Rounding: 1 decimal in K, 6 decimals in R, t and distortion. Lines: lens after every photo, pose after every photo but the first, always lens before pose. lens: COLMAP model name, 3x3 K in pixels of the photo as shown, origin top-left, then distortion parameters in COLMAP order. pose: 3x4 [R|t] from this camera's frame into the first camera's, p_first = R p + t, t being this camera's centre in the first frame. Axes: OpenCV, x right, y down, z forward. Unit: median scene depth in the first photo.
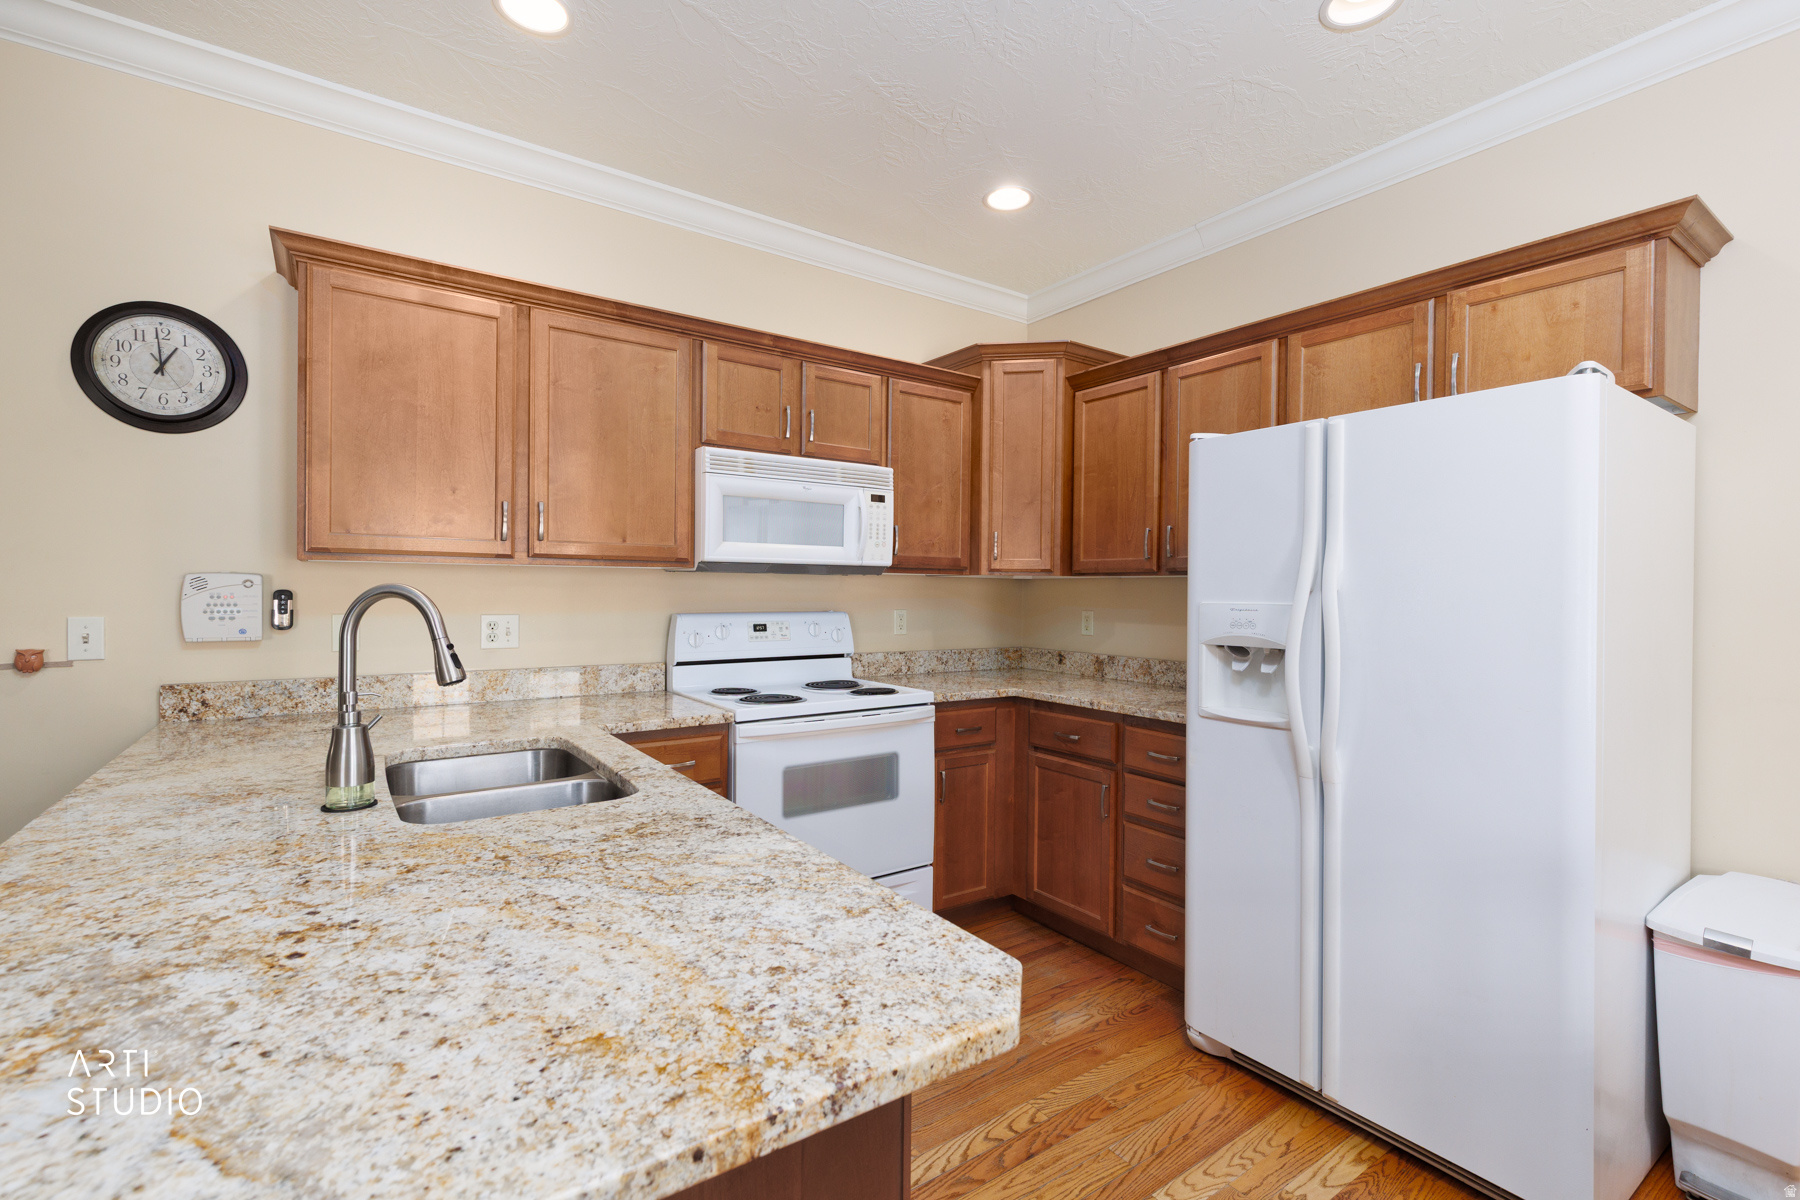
lens RADIAL K [[802.6, 0, 905.7], [0, 802.6, 597.4], [0, 0, 1]] dist [0.006378, -0.000011]
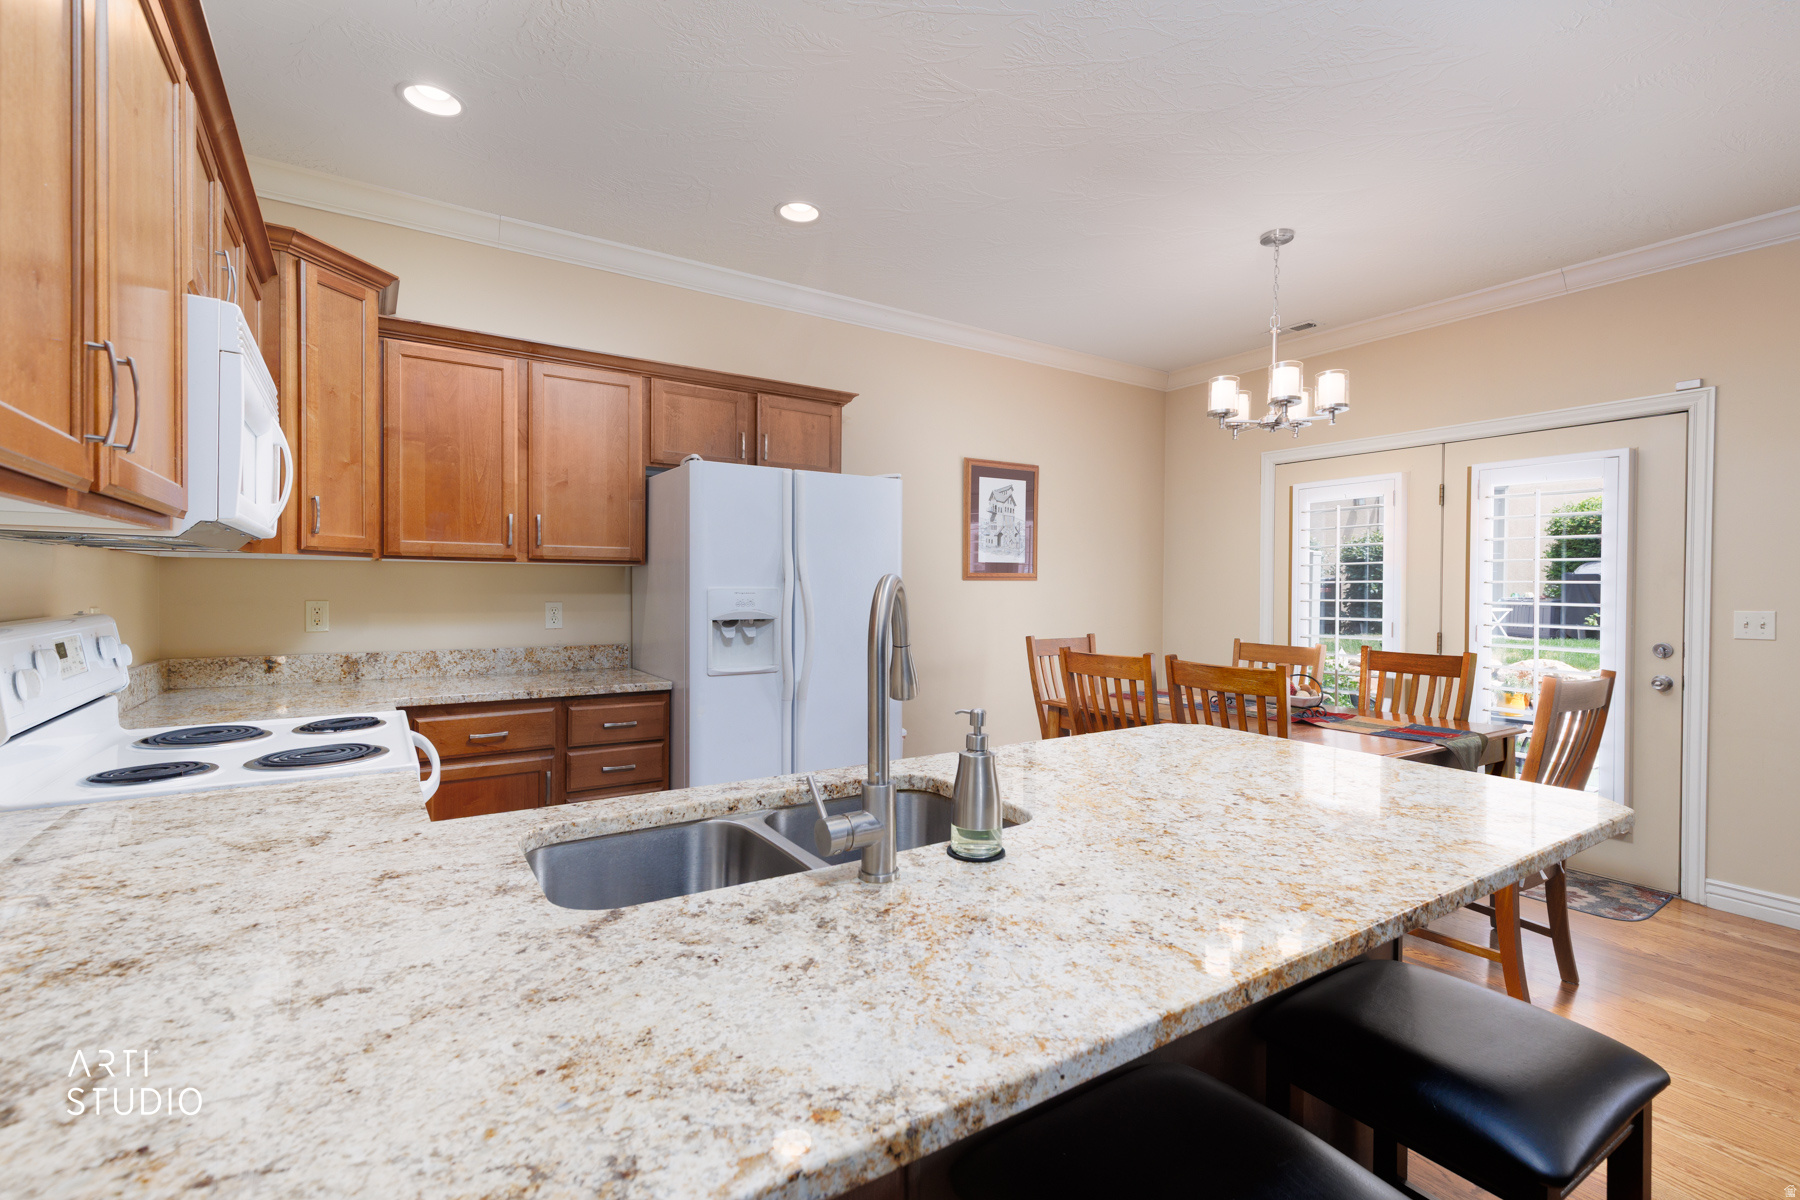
lens RADIAL K [[813.4, 0, 905.1], [0, 813.4, 595.6], [0, 0, 1]] dist [0.003967, 0.000188]
pose [[0.023481, -0.019104, 0.999542, -0.744772], [-0.000276, 0.999817, 0.019116, -0.005366], [-0.999724, -0.000725, 0.023471, 0.524839]]
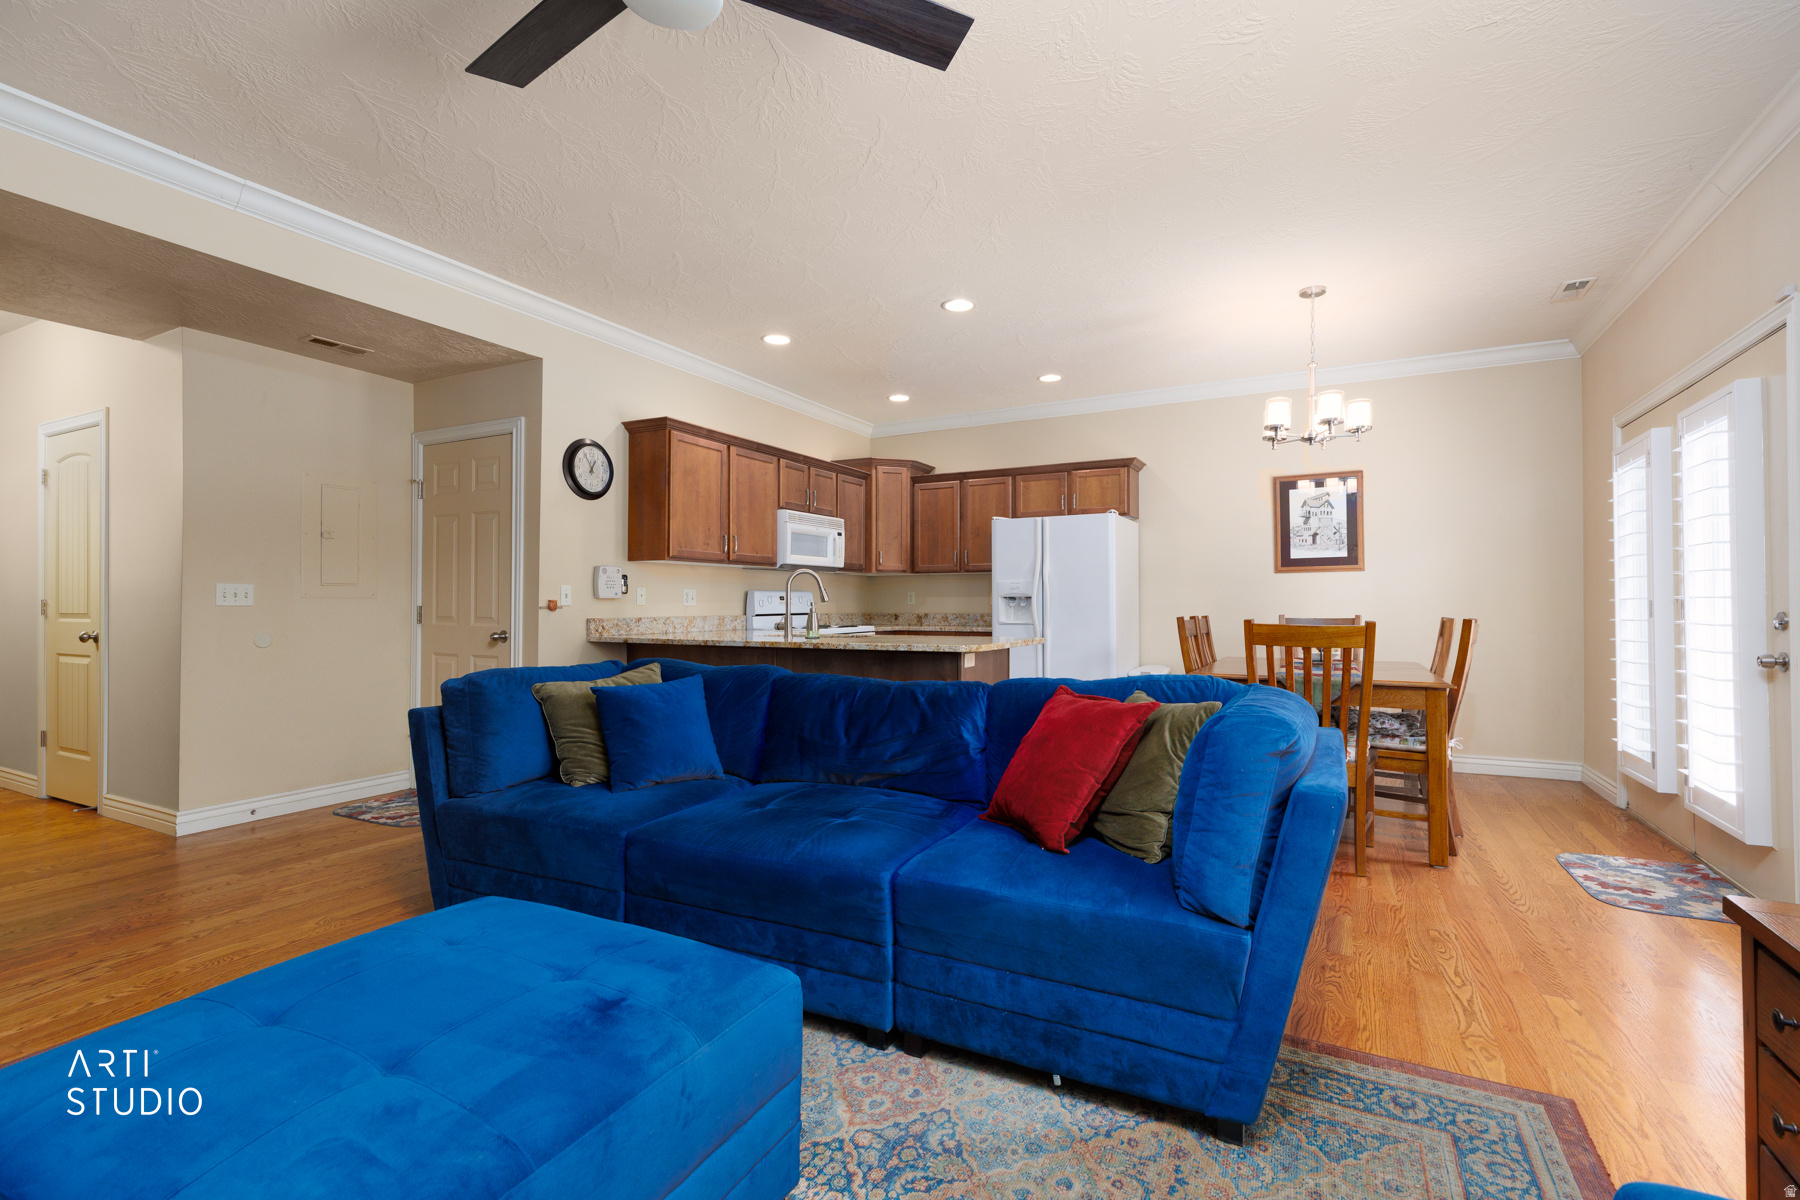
lens RADIAL K [[813.4, 0, 905.1], [0, 813.4, 595.6], [0, 0, 1]] dist [0.003967, 0.000188]
pose [[0.893760, -0.005471, 0.448511, -0.887451], [0.012956, 0.999823, -0.013622, 0.069025], [-0.448358, 0.017985, 0.893673, -1.004350]]
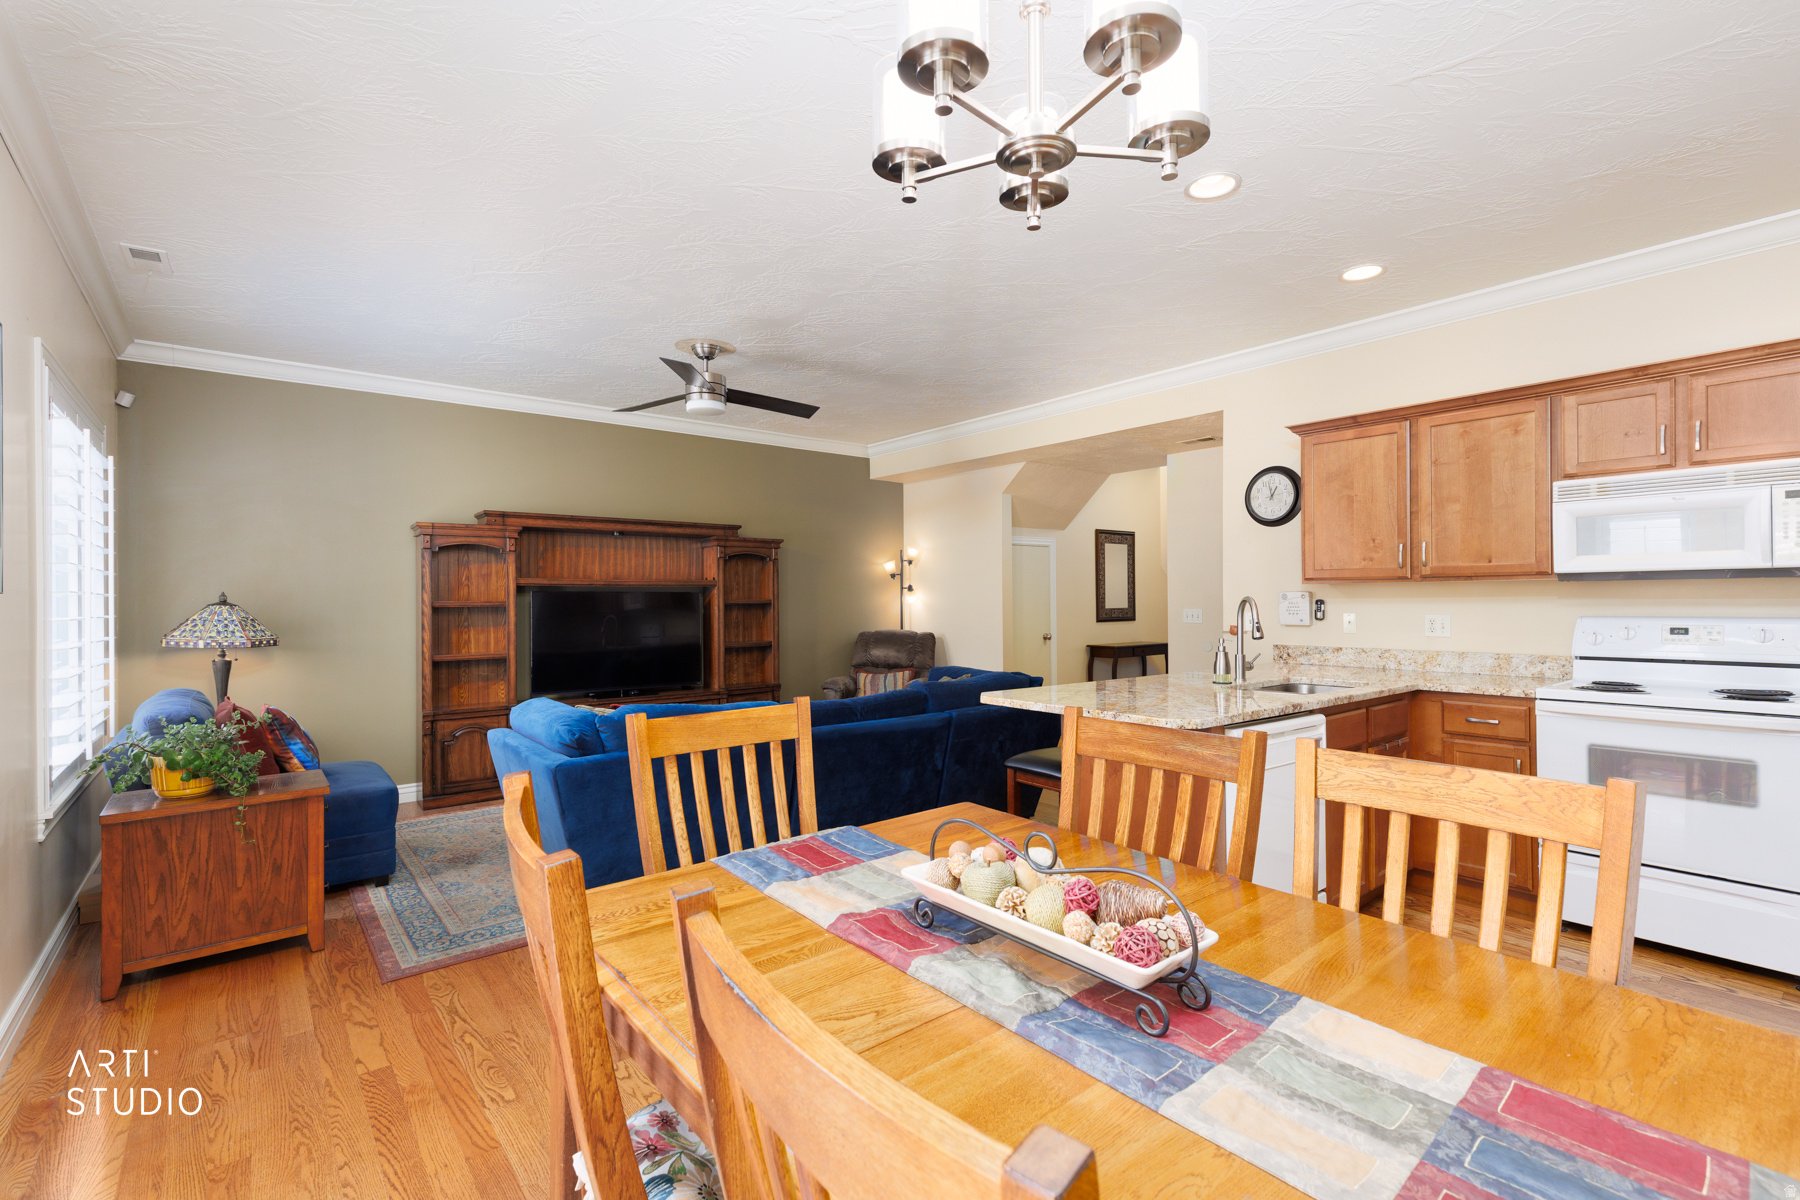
lens RADIAL K [[813.4, 0, 905.1], [0, 813.4, 595.6], [0, 0, 1]] dist [0.003967, 0.000188]
pose [[0.064839, -0.015111, -0.997781, 0.906734], [-0.001567, 0.999883, -0.015244, 0.010310], [0.997894, 0.002552, 0.064808, -0.089784]]
